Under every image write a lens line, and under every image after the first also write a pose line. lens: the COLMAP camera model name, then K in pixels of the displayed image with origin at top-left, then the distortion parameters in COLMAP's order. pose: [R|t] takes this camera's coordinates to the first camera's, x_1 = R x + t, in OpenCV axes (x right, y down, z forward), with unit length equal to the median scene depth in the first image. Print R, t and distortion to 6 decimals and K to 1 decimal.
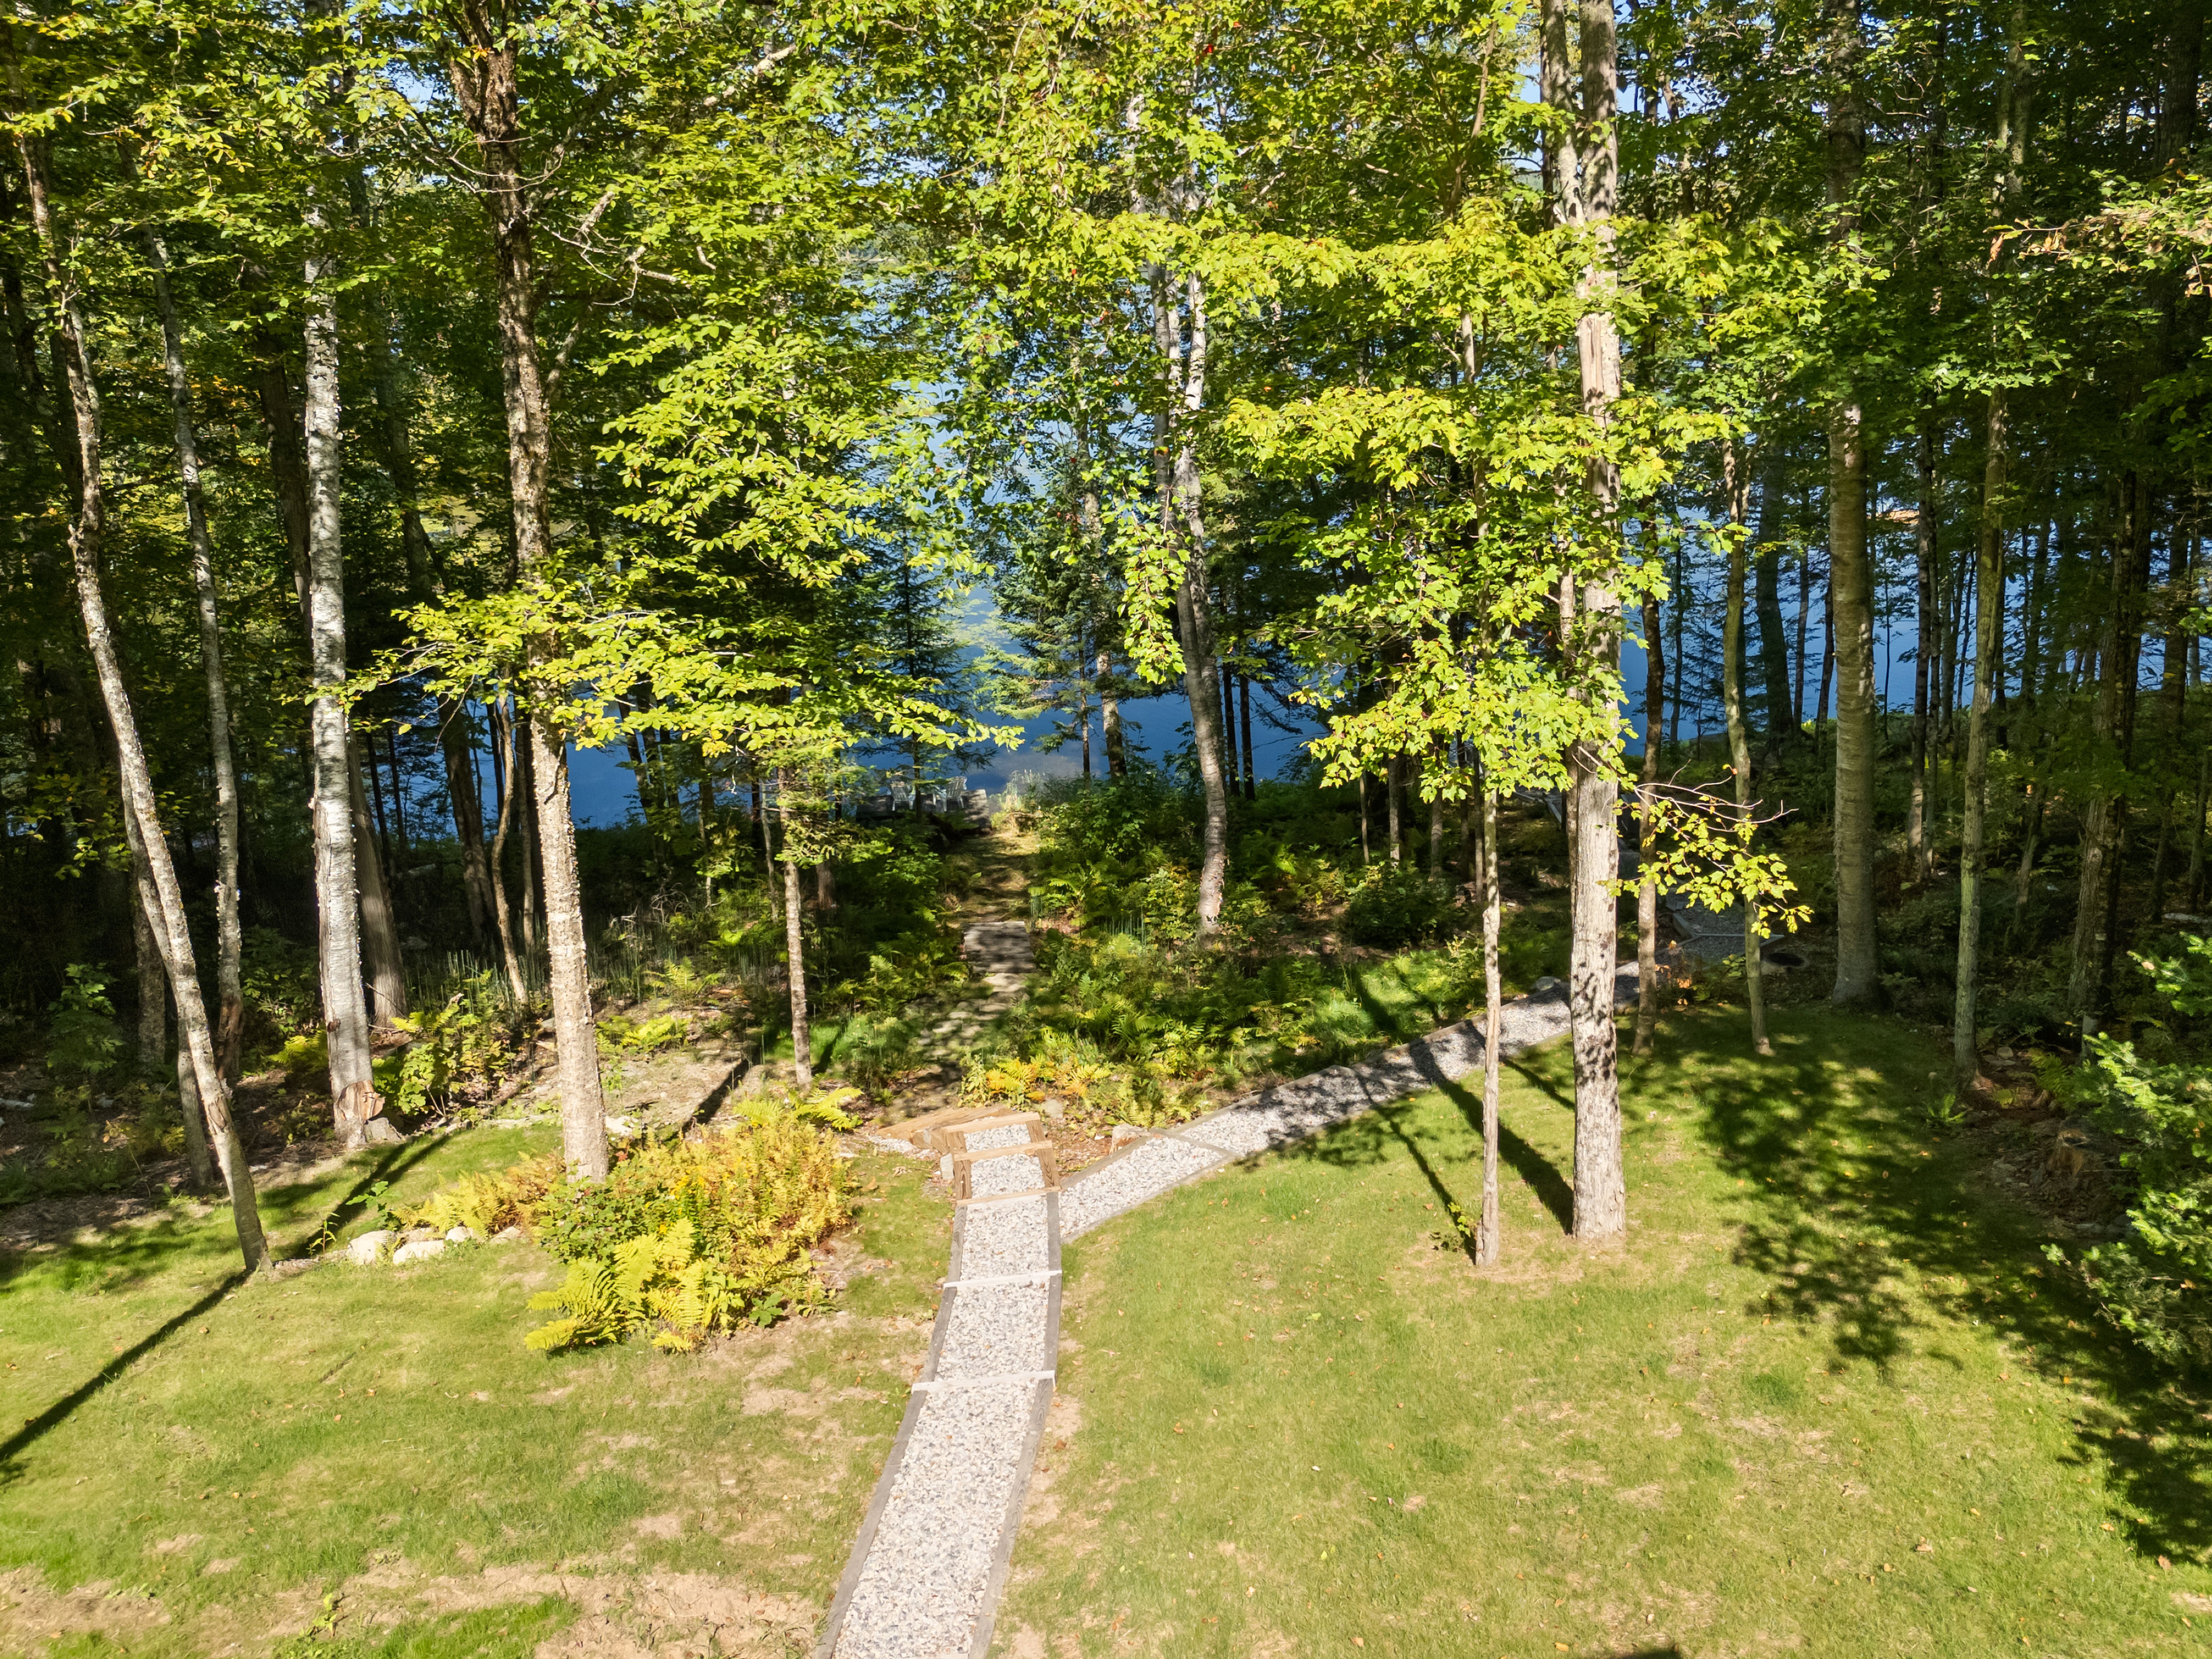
lens RADIAL K [[1793.5, 0, 1122.4], [0, 1793.5, 804.9], [0, 0, 1]] dist [0.200240, -0.389225]
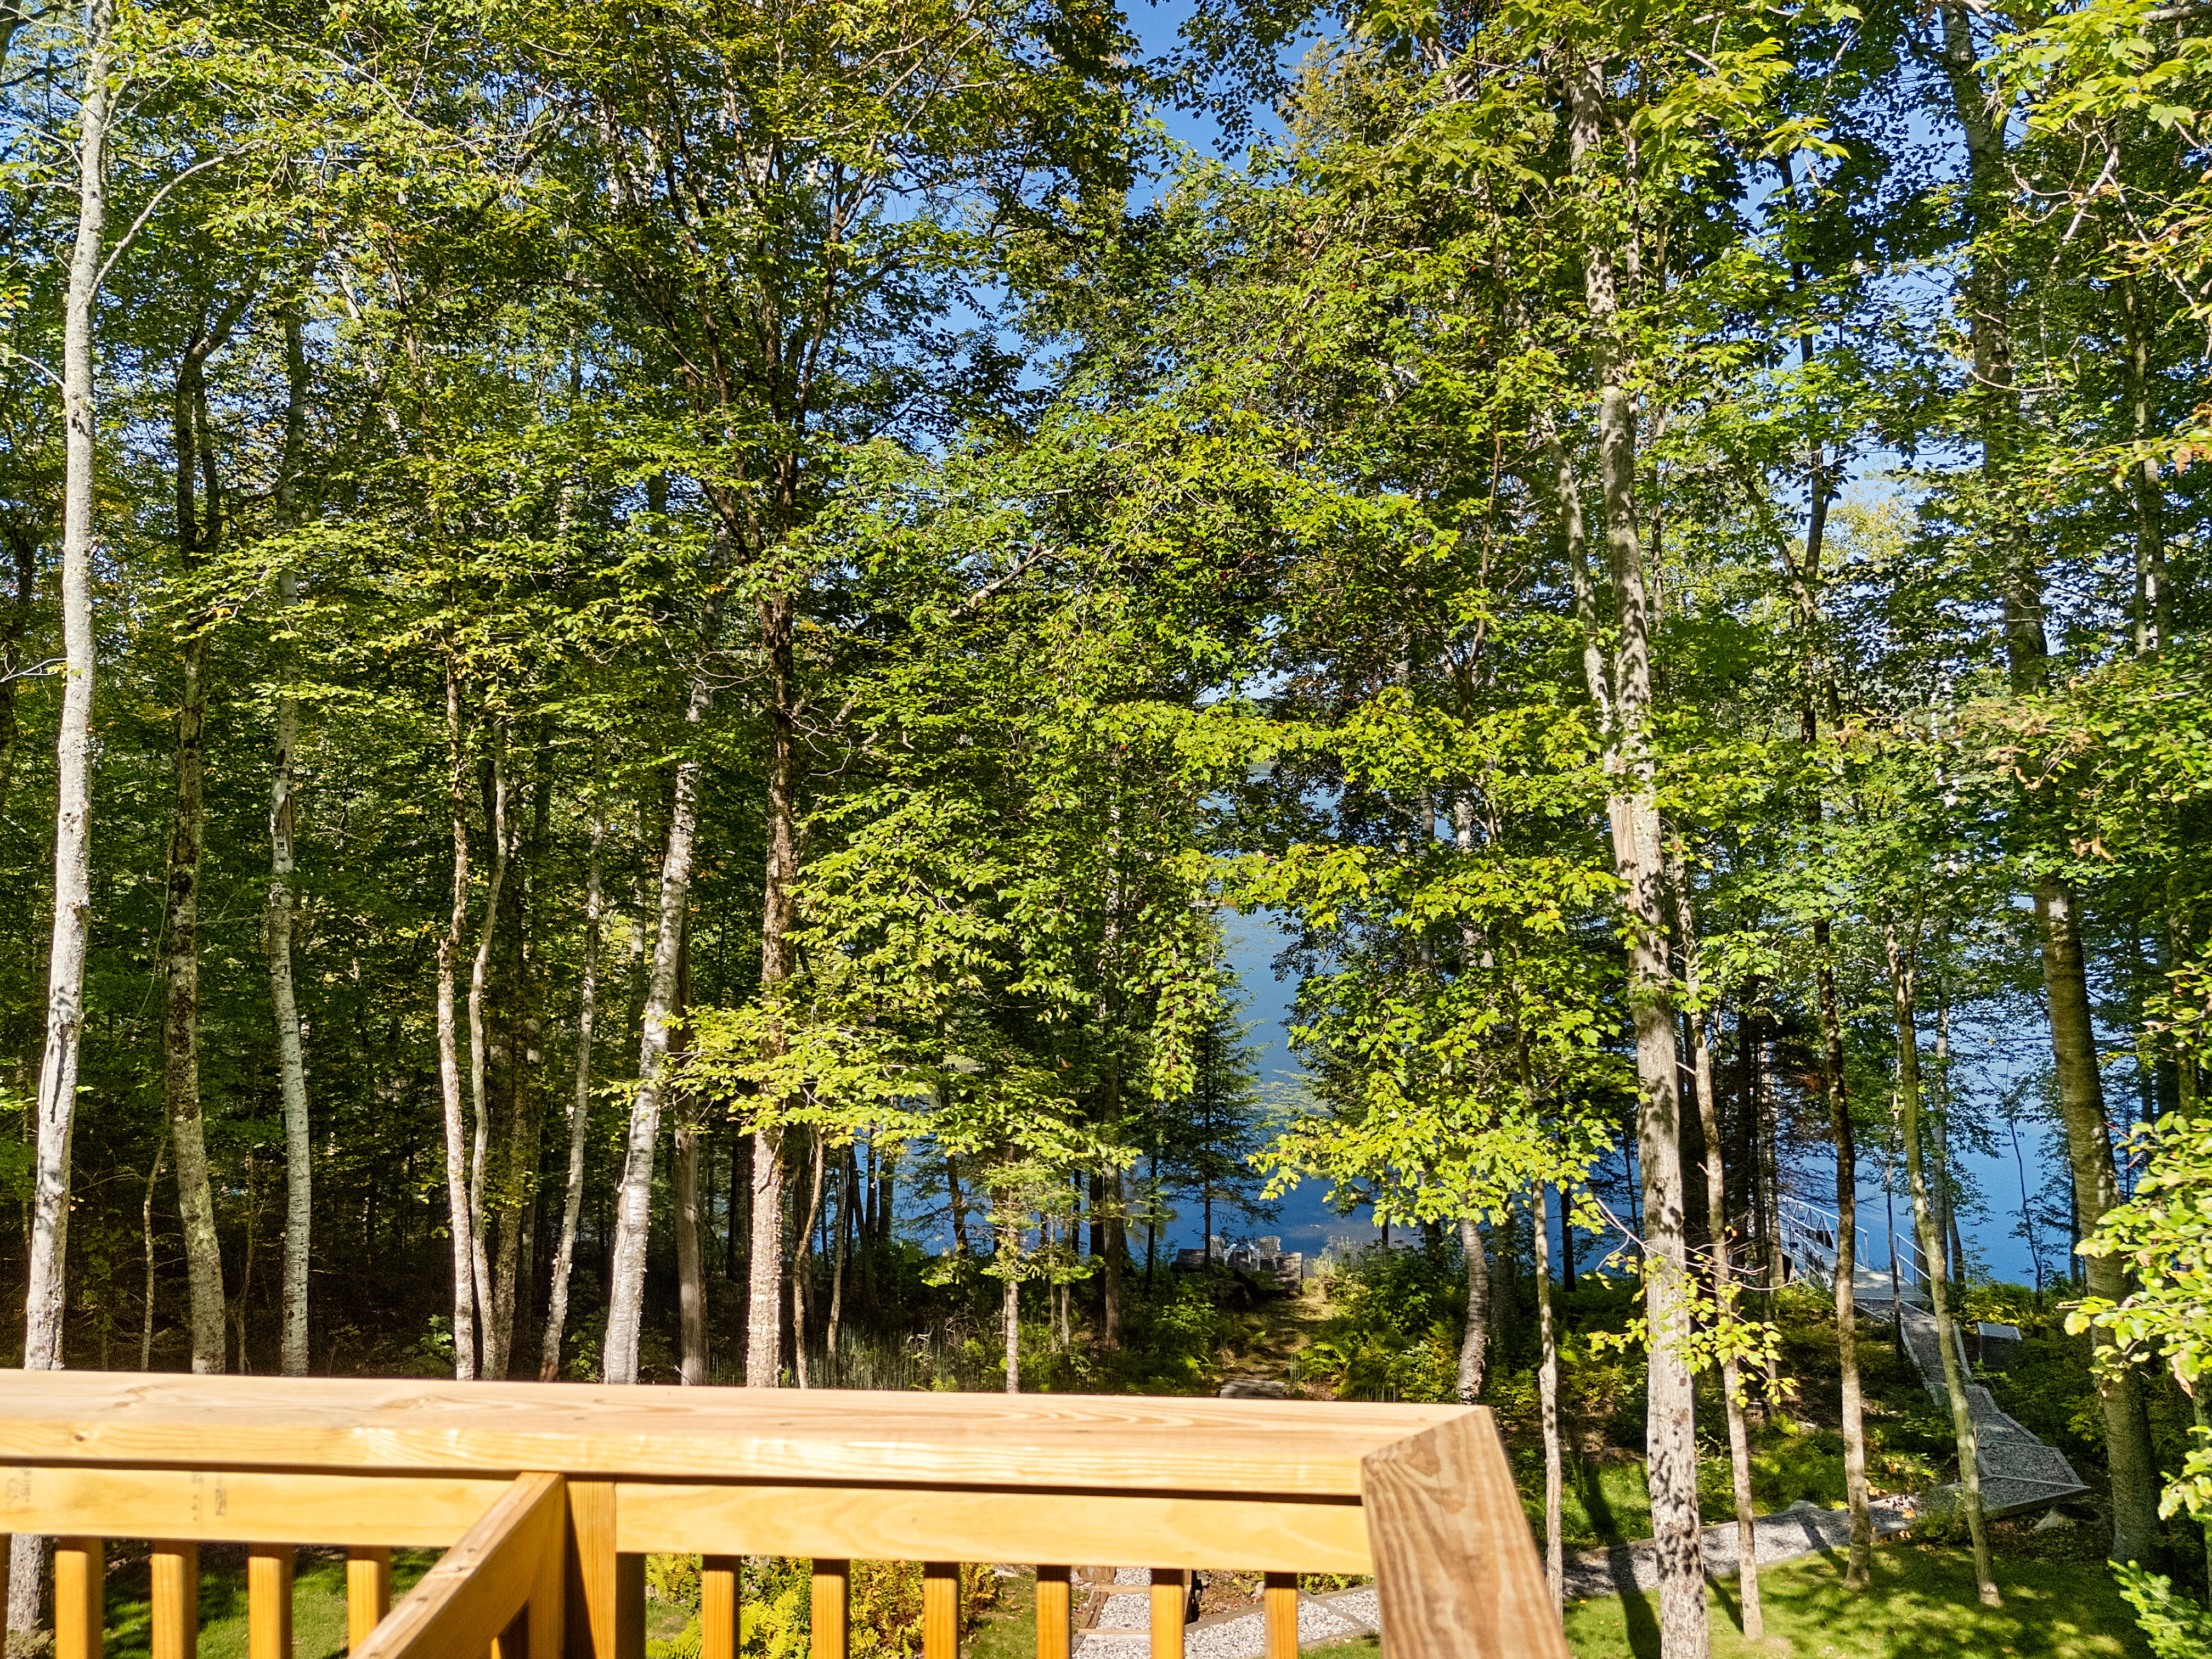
lens RADIAL K [[1836.1, 0, 1121.8], [0, 1836.1, 836.1], [0, 0, 1]] dist [0.052219, -0.032541]
pose [[0.954474, 0.023472, -0.297370, 0.280239], [-0.096528, 0.967565, -0.233454, 0.035616], [0.282245, 0.251530, 0.925781, -0.075688]]
